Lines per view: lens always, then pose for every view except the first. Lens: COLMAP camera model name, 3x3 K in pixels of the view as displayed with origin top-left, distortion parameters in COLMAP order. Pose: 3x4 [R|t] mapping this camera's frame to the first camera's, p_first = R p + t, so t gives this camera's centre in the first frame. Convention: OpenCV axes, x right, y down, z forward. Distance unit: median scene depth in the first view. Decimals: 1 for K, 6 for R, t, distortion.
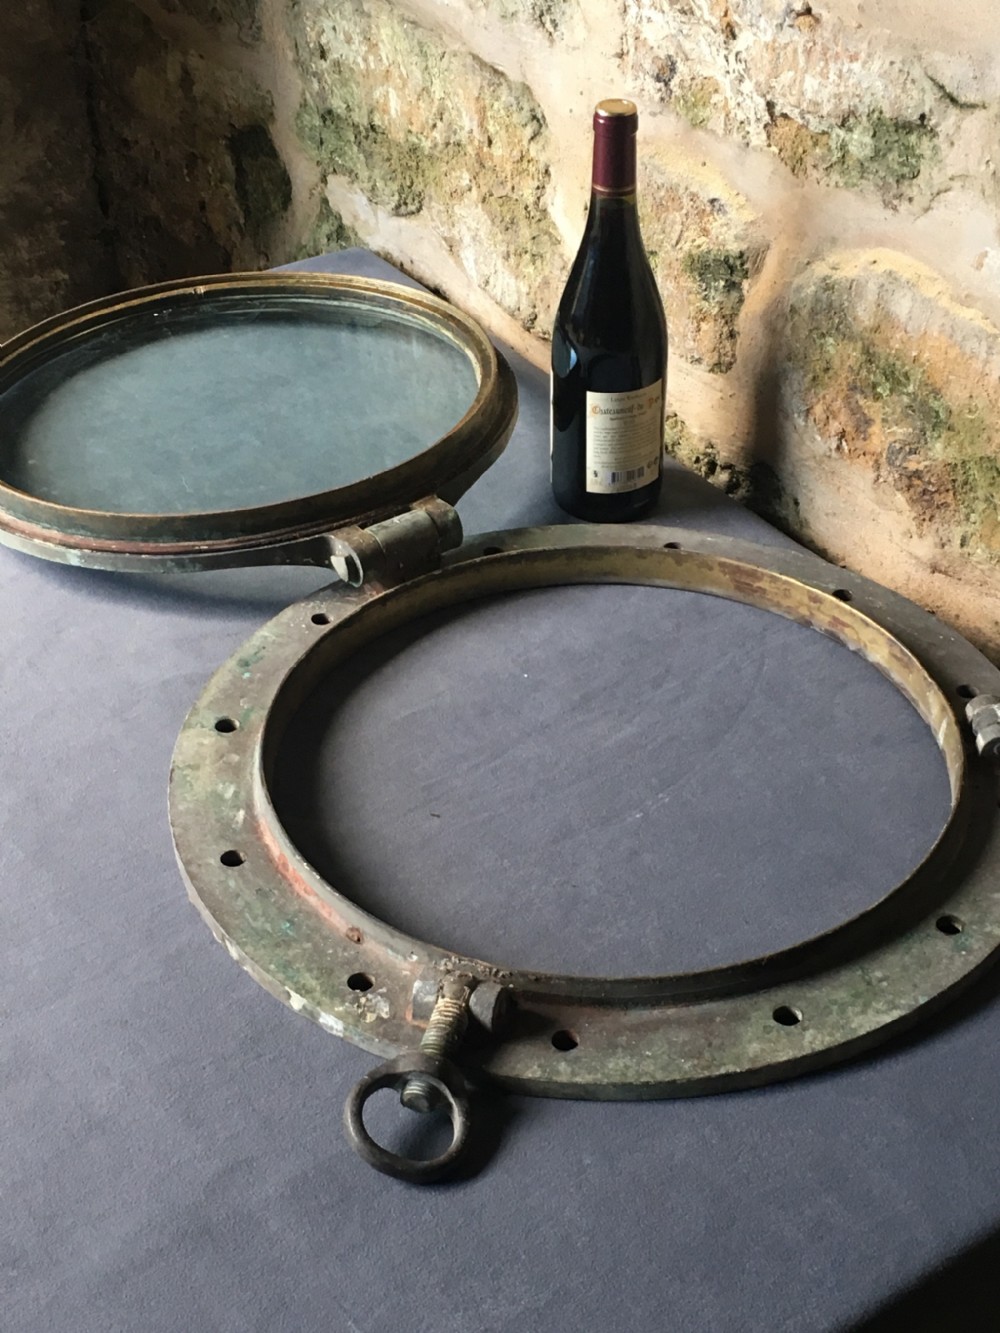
lens RADIAL K [[1996.3, 0, 506.4], [0, 1996.3, 667.3], [0, 0, 1]] dist [0.049533, 0.074837]
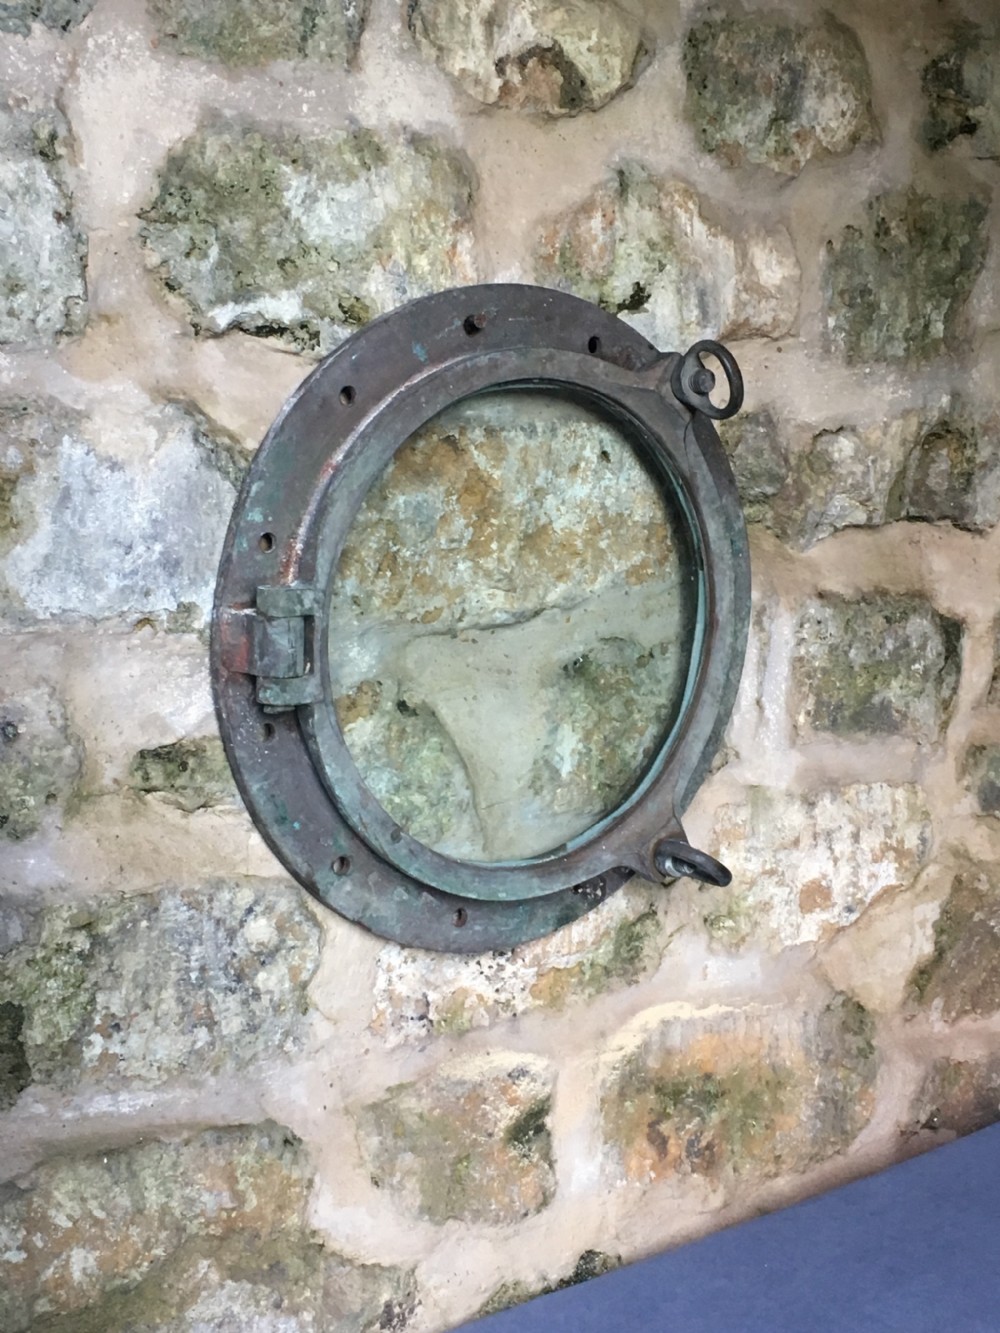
lens RADIAL K [[2054.0, 0, 499.0], [0, 2054.0, 669.1], [0, 0, 1]] dist [0.064959, -0.000981]
pose [[-0.005774, -0.164076, 0.986431, -1.023656], [0.601209, 0.787685, 0.134537, -0.574911], [-0.799071, 0.593828, 0.094095, 0.744245]]
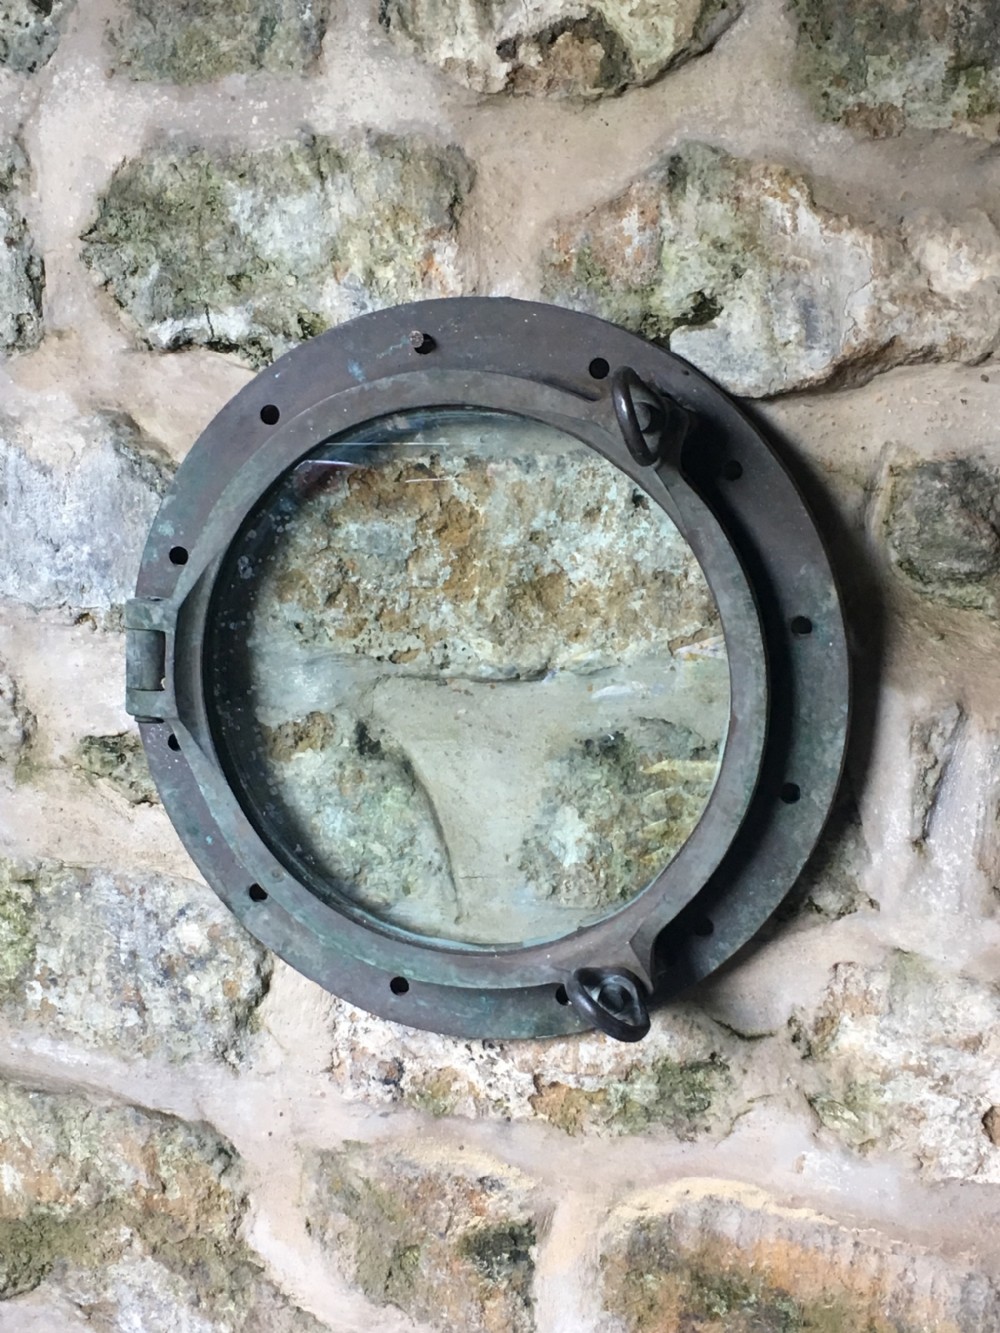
lens RADIAL K [[2032.9, 0, 504.5], [0, 2032.9, 665.2], [0, 0, 1]] dist [0.061548, 0.013036]
pose [[0.815669, -0.099725, 0.569859, -0.457781], [0.346544, 0.872973, -0.343257, -0.097211], [-0.463240, 0.477465, 0.746616, 0.077021]]
